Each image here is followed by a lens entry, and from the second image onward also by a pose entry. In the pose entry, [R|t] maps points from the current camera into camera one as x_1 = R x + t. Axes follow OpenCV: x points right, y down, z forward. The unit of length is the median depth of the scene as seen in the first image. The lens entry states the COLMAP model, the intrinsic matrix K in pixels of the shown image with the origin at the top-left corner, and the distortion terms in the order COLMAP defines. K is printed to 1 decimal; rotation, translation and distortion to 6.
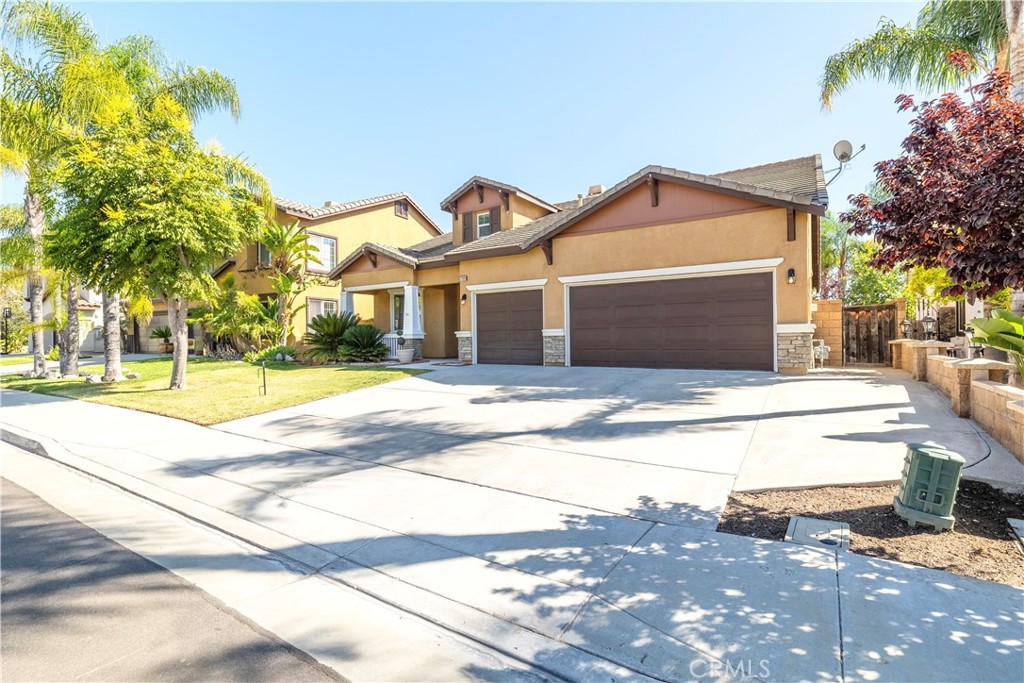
lens RADIAL K [[470.8, 0, 511.4], [0, 470.8, 343.6], [0, 0, 1]] dist [0.006239, 0.000507]
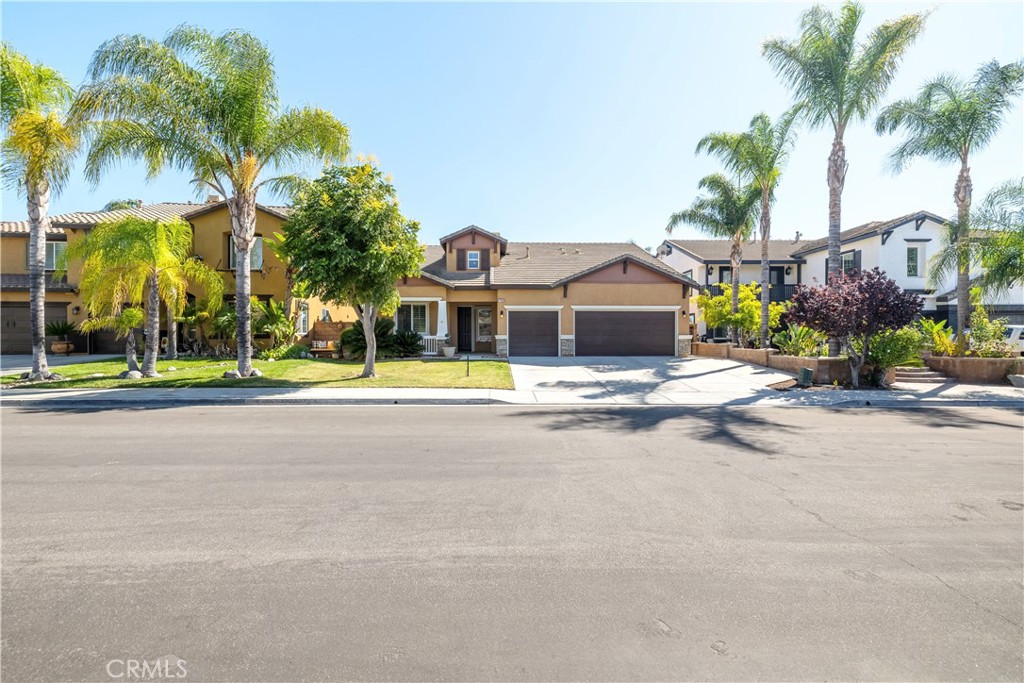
lens RADIAL K [[444.0, 0, 512.7], [0, 444.0, 341.6], [0, 0, 1]] dist [0.007186, -0.001111]
pose [[0.811808, 0.008549, 0.583862, -0.912181], [-0.002411, 0.999933, -0.011288, 0.010925], [-0.583920, 0.007755, 0.811774, -0.182904]]
